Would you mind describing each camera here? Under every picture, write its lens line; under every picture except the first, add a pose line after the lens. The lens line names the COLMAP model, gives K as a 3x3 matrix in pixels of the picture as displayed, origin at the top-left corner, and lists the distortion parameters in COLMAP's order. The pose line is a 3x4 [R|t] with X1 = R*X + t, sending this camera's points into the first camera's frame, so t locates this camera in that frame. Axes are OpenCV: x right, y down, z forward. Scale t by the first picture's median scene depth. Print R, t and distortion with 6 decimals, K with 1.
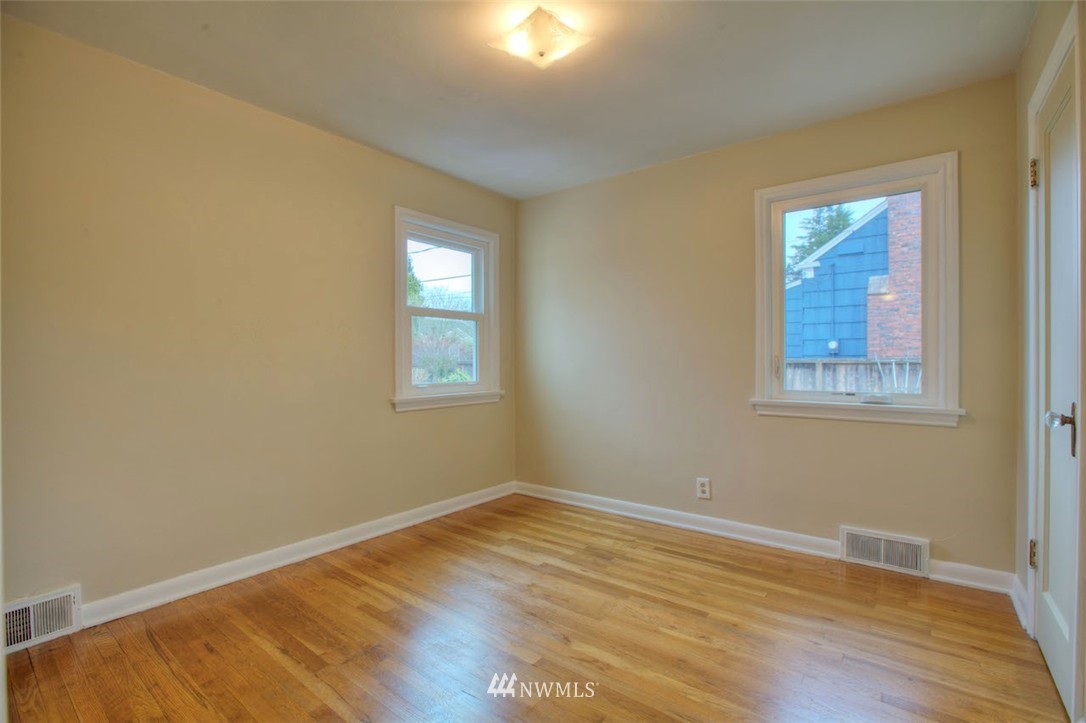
lens RADIAL K [[487.2, 0, 543.0], [0, 487.2, 361.5], [0, 0, 1]] dist [-0.001169, -0.000266]
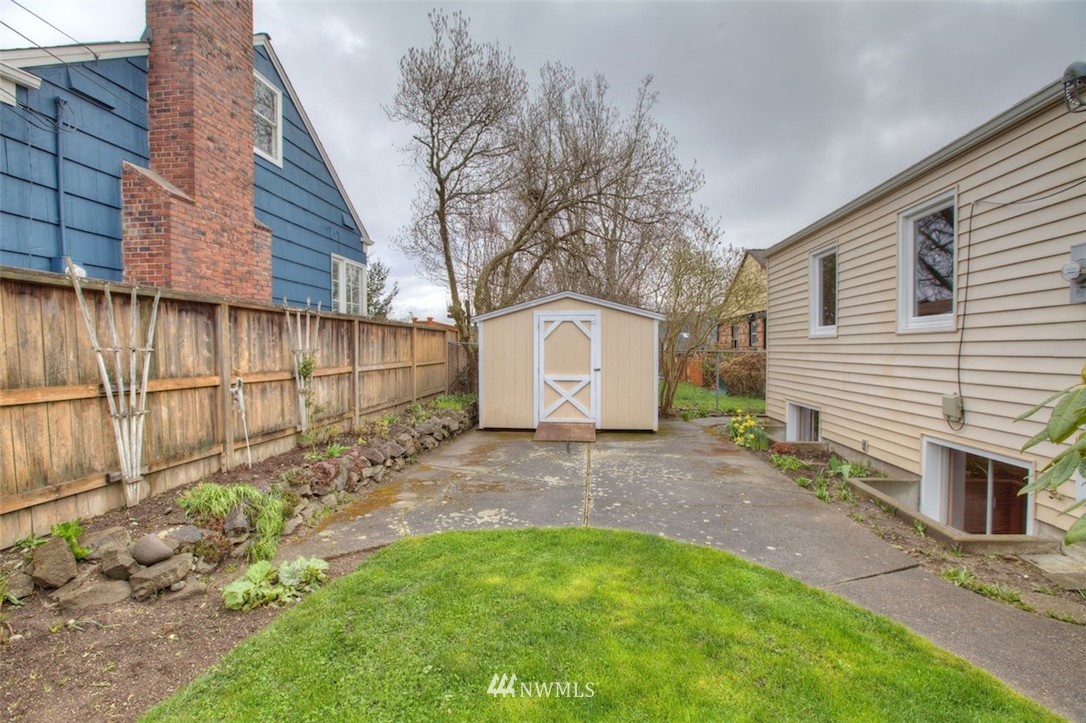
lens RADIAL K [[487.2, 0, 543.0], [0, 487.2, 361.5], [0, 0, 1]] dist [-0.001169, -0.000266]
pose [[-0.519591, -0.013327, 0.854311, -0.061742], [0.007255, 0.999773, 0.020009, 0.054115], [-0.854385, 0.016595, -0.519376, 0.955207]]
